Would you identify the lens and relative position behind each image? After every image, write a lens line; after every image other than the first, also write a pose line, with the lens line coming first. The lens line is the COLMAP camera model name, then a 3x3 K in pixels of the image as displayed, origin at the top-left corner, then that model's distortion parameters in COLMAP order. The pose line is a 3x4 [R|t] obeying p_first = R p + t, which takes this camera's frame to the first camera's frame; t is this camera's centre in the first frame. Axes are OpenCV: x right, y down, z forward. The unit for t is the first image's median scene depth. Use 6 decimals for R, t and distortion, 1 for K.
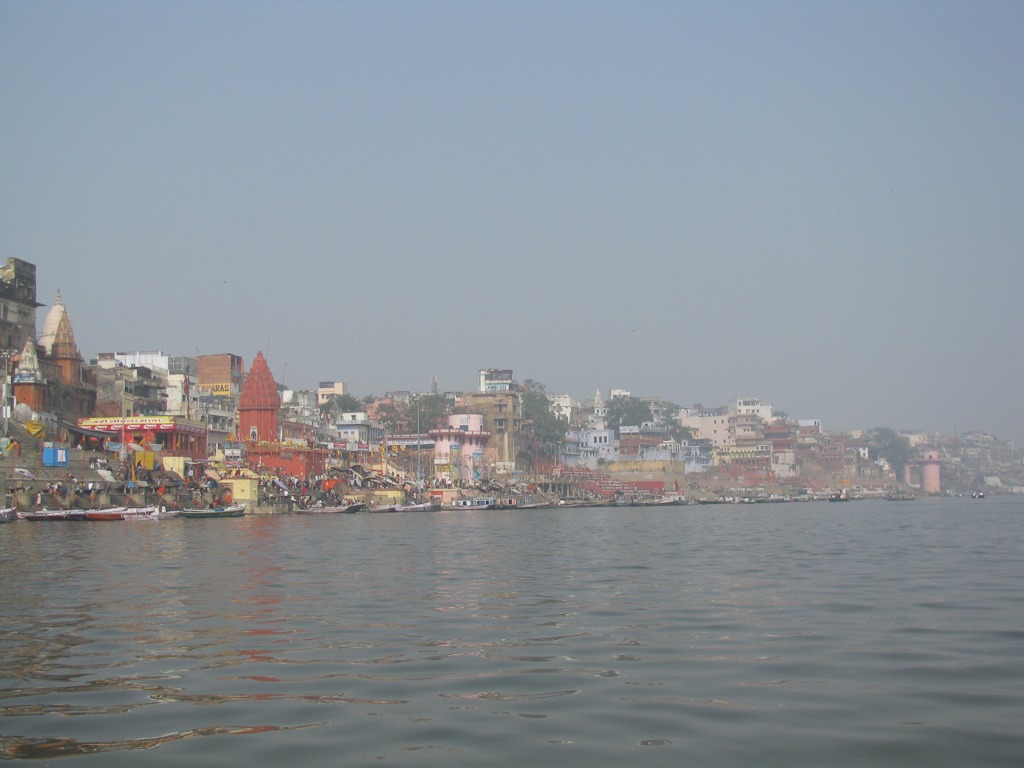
lens RADIAL K [[1453.3, 0, 512.0], [0, 1453.3, 384.0], [0, 0, 1]] dist [-0.145219, 0.126576]
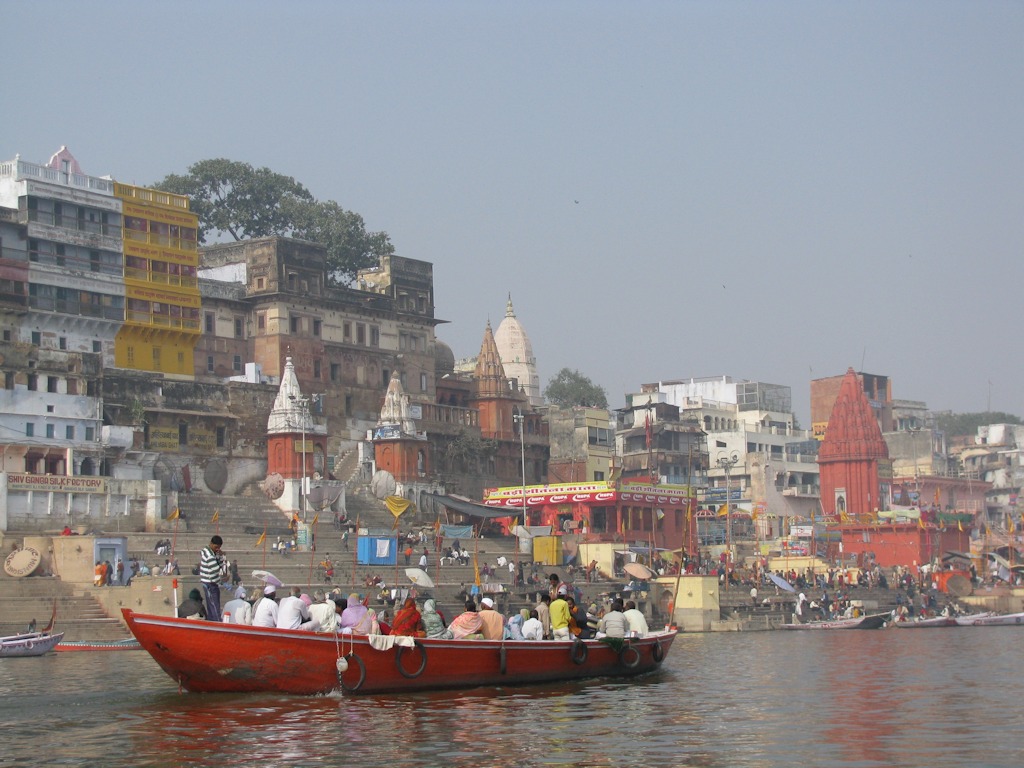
lens RADIAL K [[2254.8, 0, 512.0], [0, 2254.8, 384.0], [0, 0, 1]] dist [0.068121, 0.303036]
pose [[0.889064, -0.053852, -0.454605, 0.136168], [0.047661, 0.998549, -0.025078, 0.001648], [0.455296, 0.000629, 0.890340, 0.055326]]
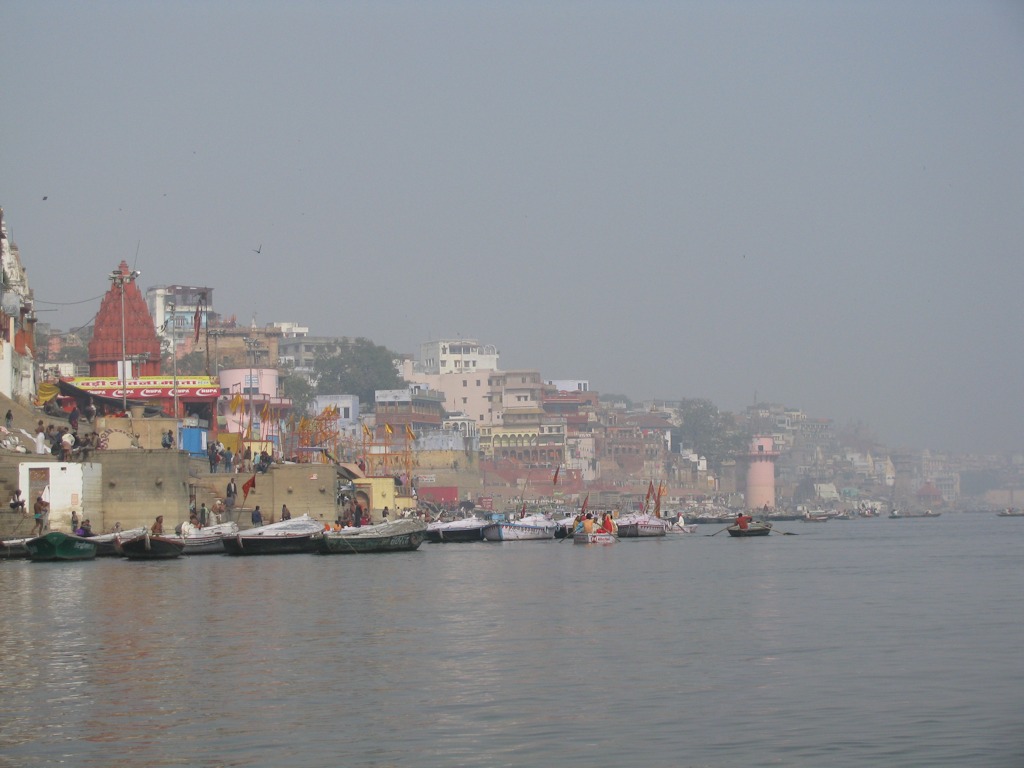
lens RADIAL K [[2797.2, 0, 512.0], [0, 2797.2, 384.0], [0, 0, 1]] dist [0.051419, 0.178565]
pose [[0.960541, 0.012610, 0.277851, -0.323301], [-0.020708, 0.999441, 0.026232, -0.005974], [-0.277365, -0.030950, 0.960266, -0.132659]]
